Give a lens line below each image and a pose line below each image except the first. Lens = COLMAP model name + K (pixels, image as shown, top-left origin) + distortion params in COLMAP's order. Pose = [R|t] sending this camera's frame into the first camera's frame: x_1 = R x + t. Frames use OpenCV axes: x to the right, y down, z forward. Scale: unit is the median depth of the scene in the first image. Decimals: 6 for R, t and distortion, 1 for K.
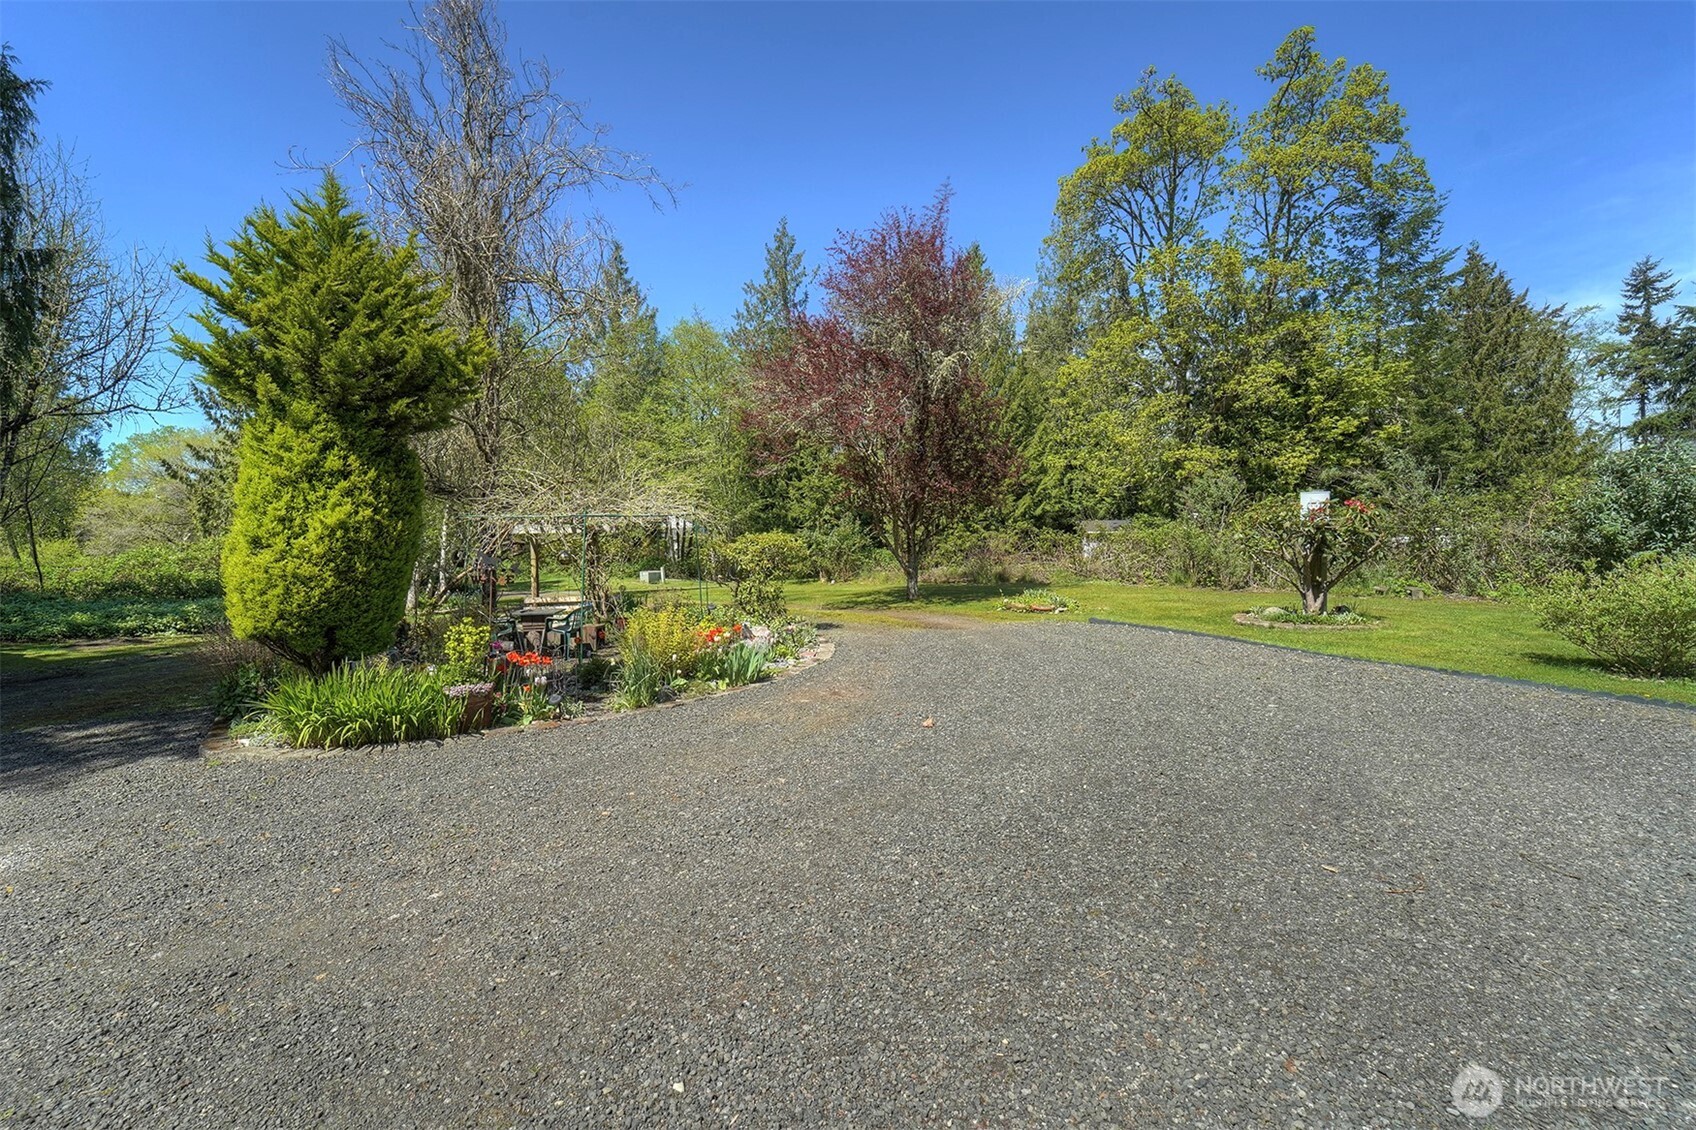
lens RADIAL K [[726.0, 0, 848.0], [0, 726.0, 565.0], [0, 0, 1]] dist [-0.000303, 0.000086]
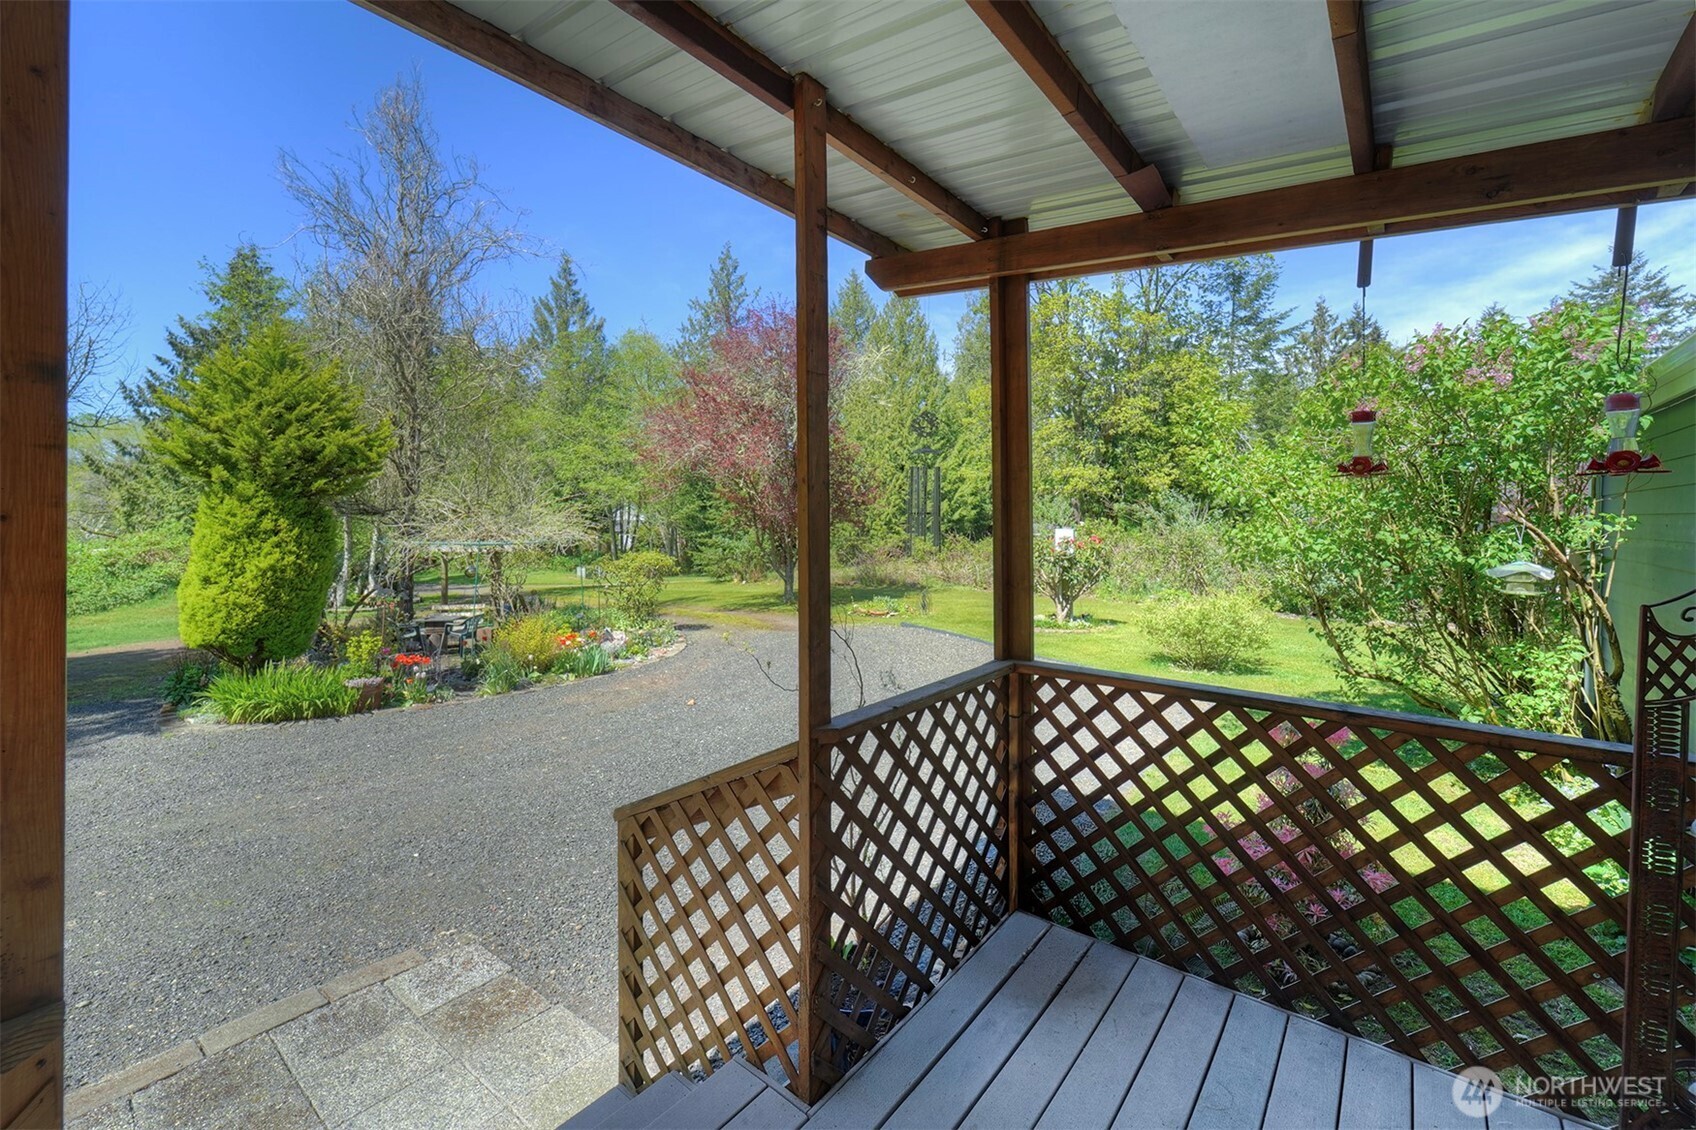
lens RADIAL K [[712.0, 0, 897.3], [0, 712.0, 530.1], [0, 0, 1]] dist [-0.000922, -0.000344]
pose [[0.993616, 0.018135, 0.111348, 0.293696], [-0.014415, 0.999314, -0.034126, -0.077315], [-0.111890, 0.032303, 0.993195, -0.422542]]
